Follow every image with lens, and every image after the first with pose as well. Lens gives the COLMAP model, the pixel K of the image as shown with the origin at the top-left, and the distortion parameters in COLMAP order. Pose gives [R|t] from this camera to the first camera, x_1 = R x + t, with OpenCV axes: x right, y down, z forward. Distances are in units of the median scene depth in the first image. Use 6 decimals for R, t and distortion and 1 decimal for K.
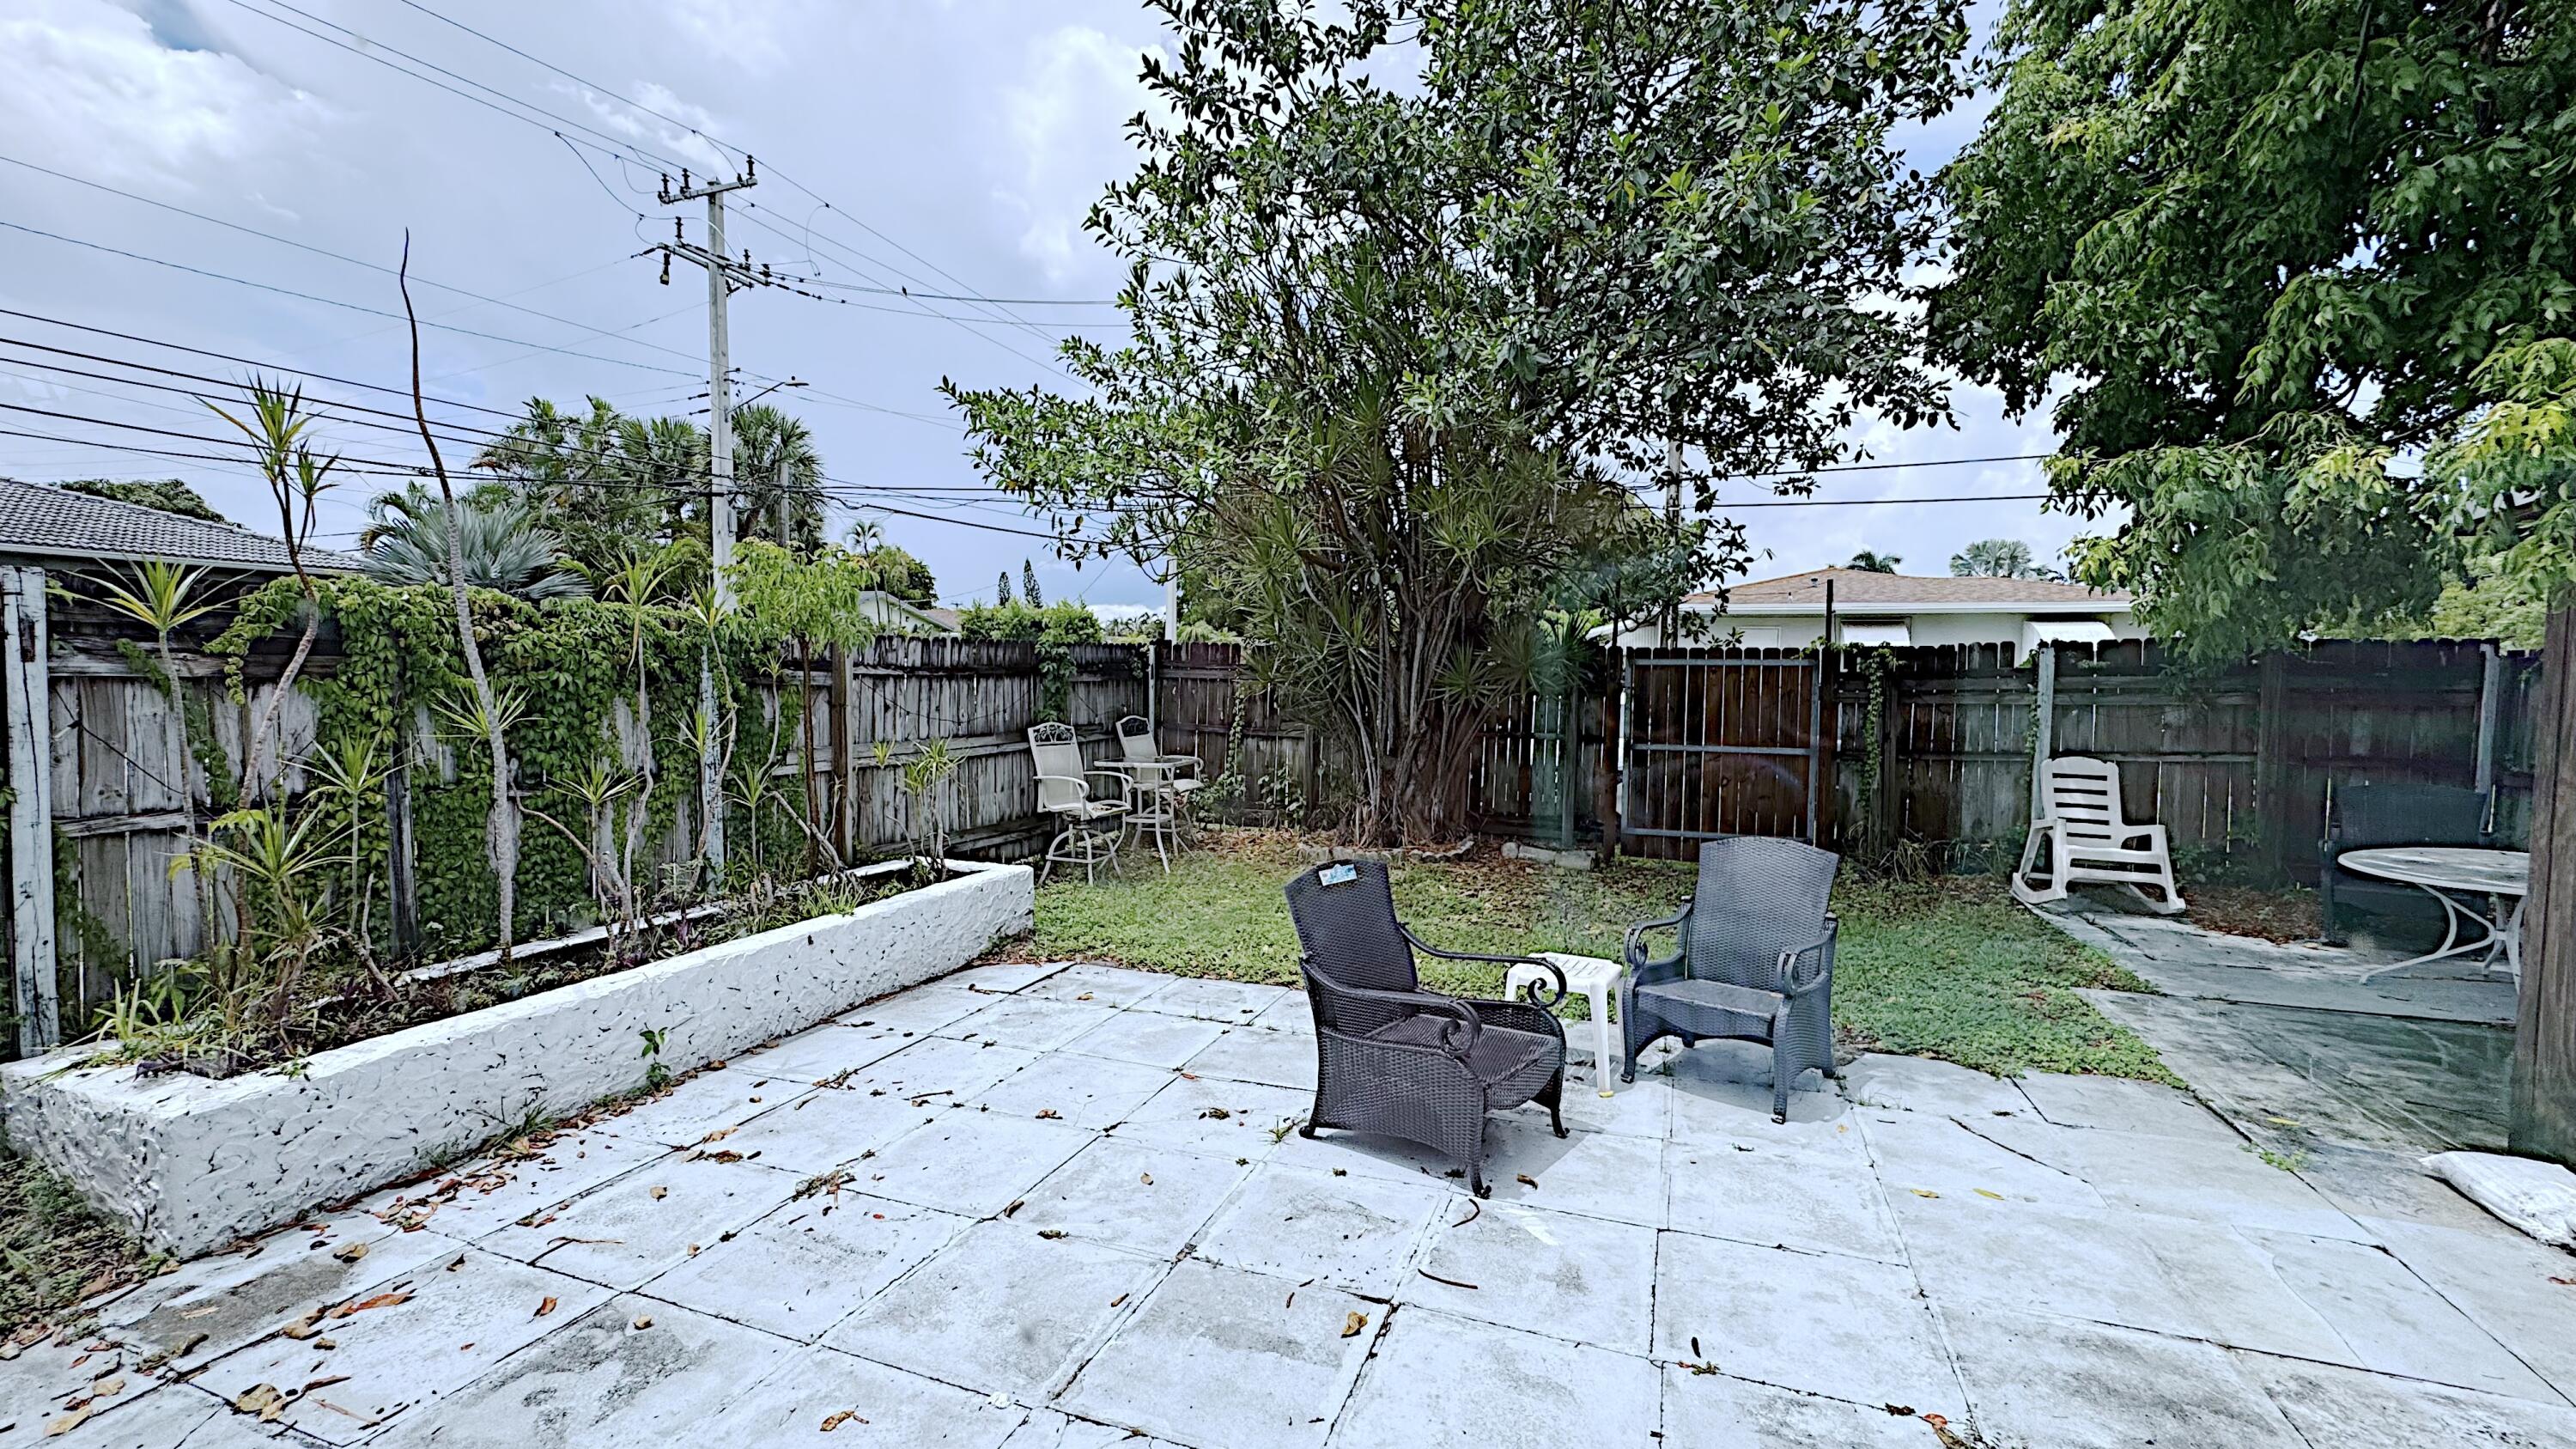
lens RADIAL K [[1035.7, 0, 1296.6], [0, 1035.7, 741.2], [0, 0, 1]] dist [-0.001370, -0.000047]
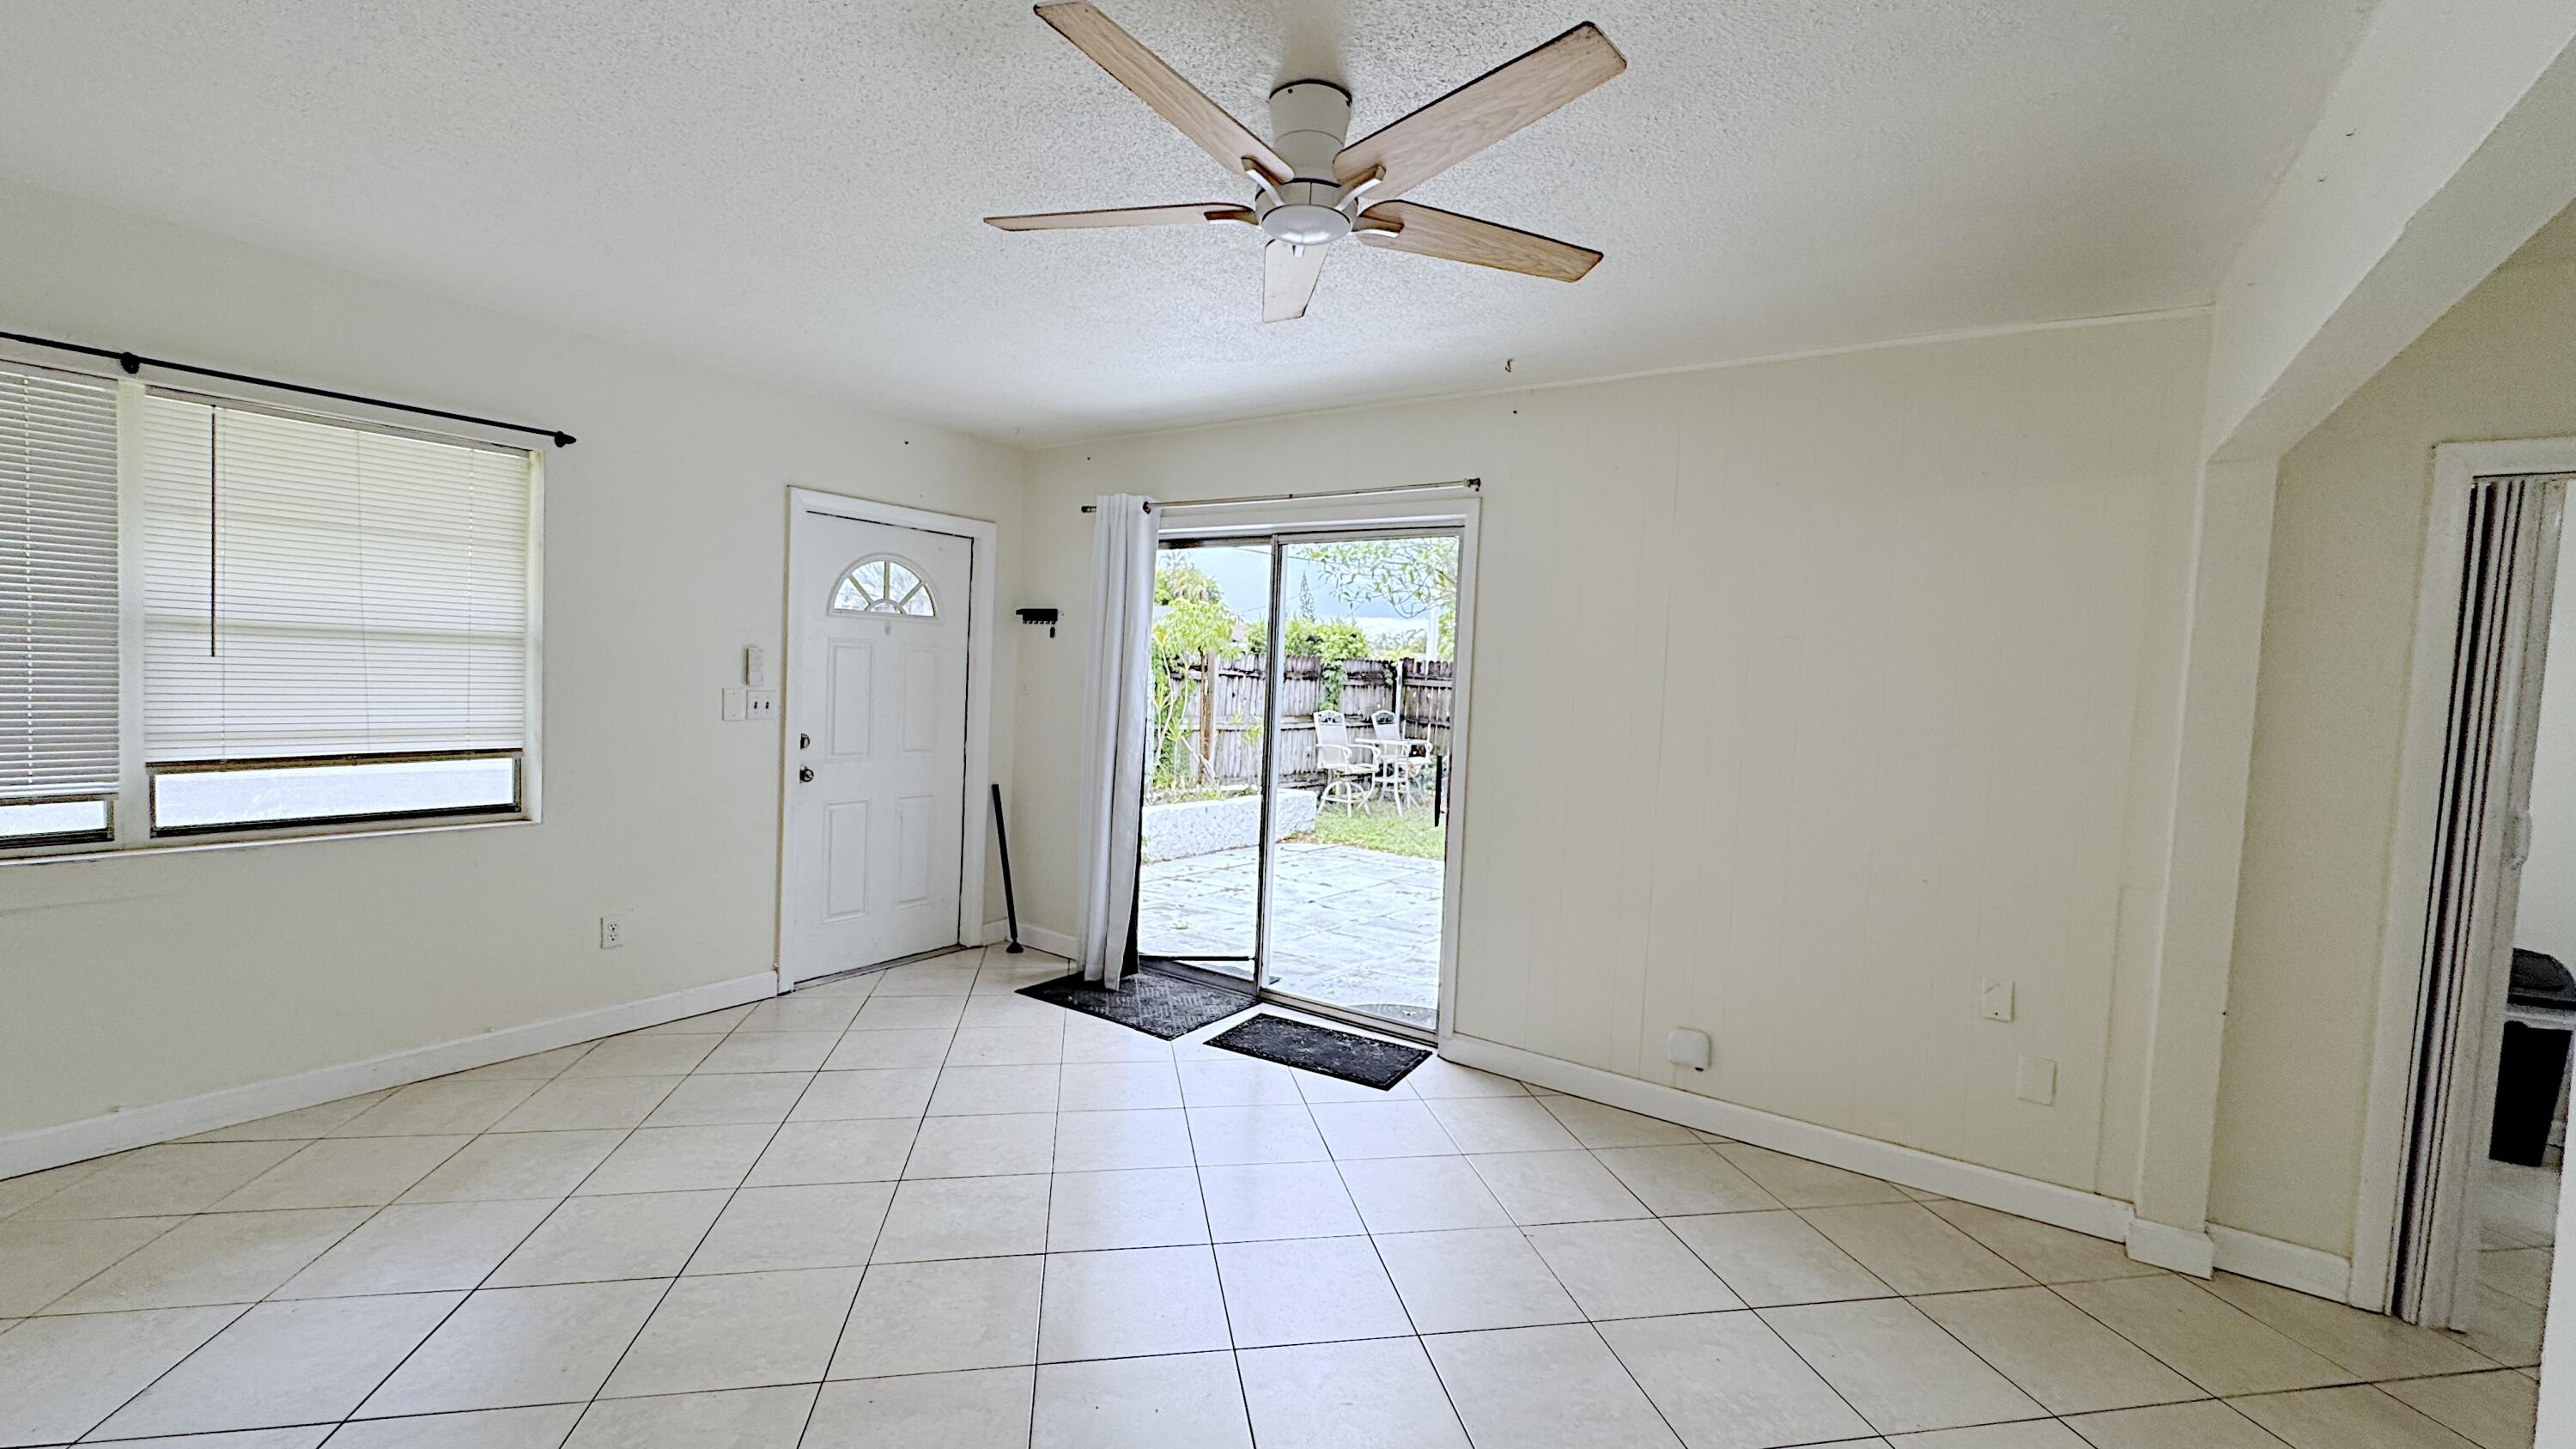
lens RADIAL K [[1035.7, 0, 1295.5], [0, 1035.7, 714.4], [0, 0, 1]] dist [-0.001370, -0.000047]
pose [[0.966225, 0.044654, -0.253801, 0.094699], [-0.054279, 0.998043, -0.031047, 0.034920], [0.251918, 0.043775, 0.966758, -0.450201]]
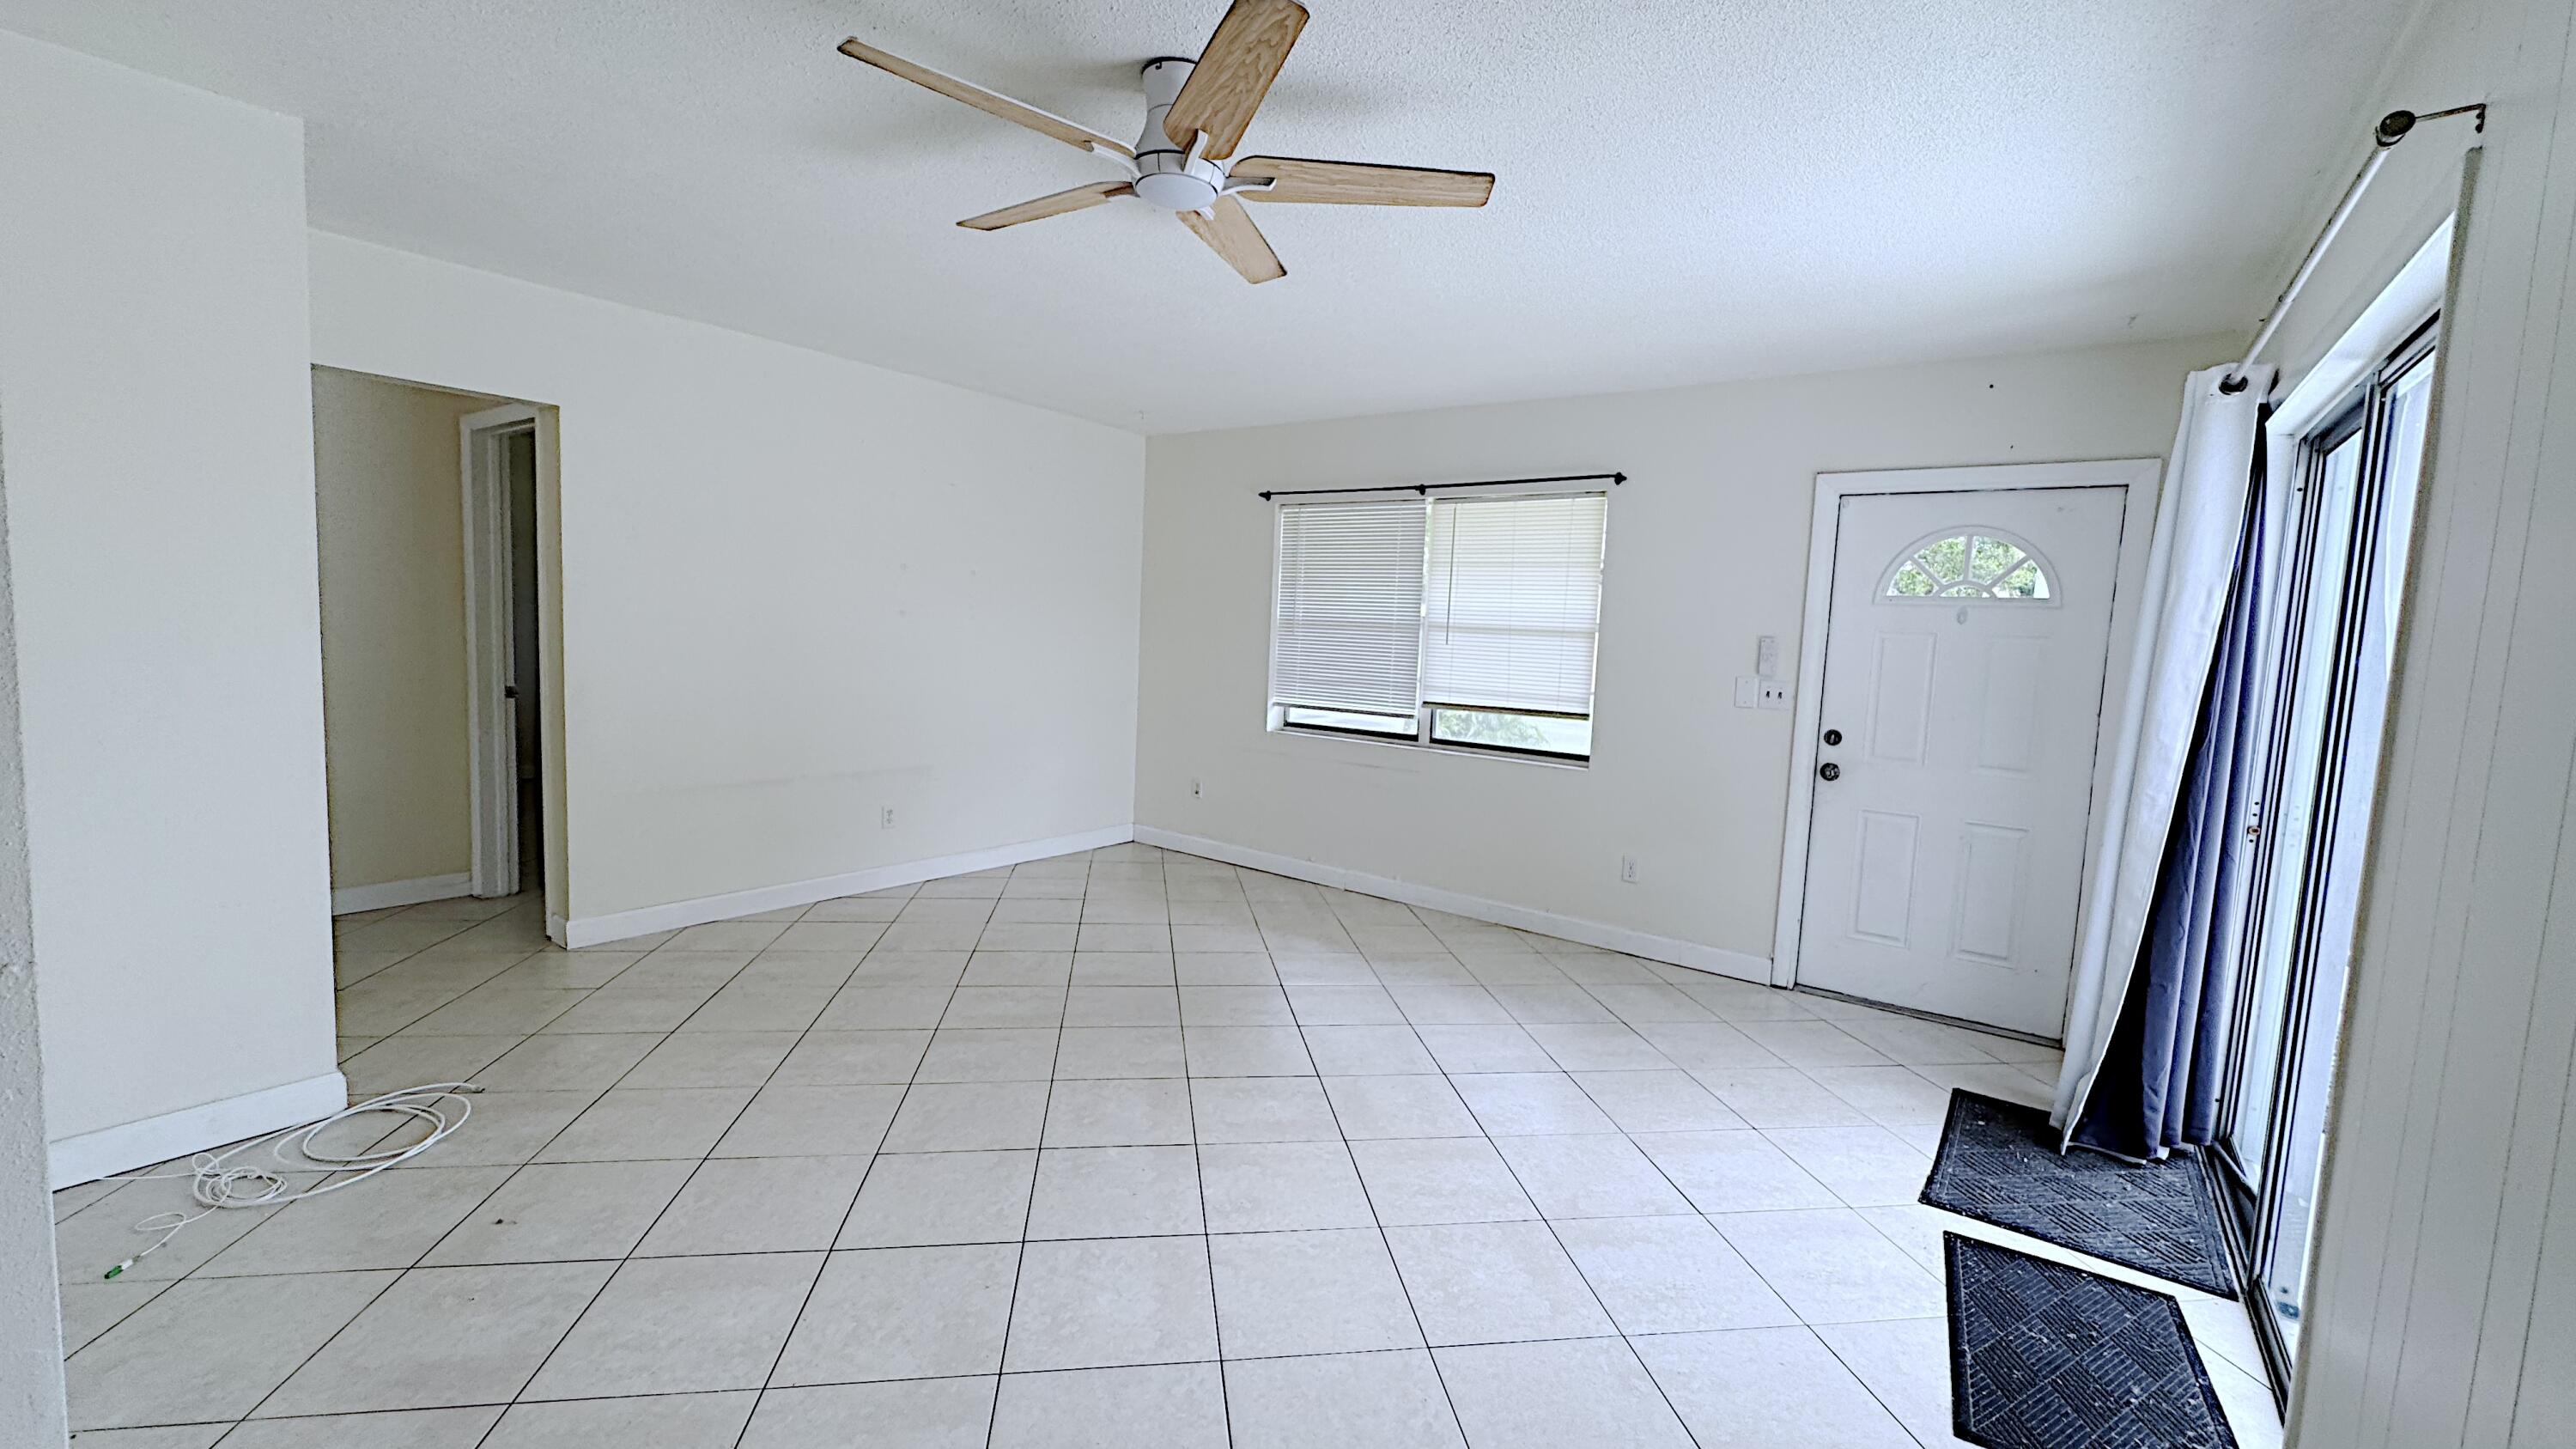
lens RADIAL K [[1035.7, 0, 1292.0], [0, 1035.7, 715.3], [0, 0, 1]] dist [-0.001370, -0.000047]
pose [[-0.293052, 0.056266, -0.954440, 0.259410], [-0.118738, 0.988397, 0.094726, 0.020008], [0.948695, 0.141088, -0.282970, -0.140956]]
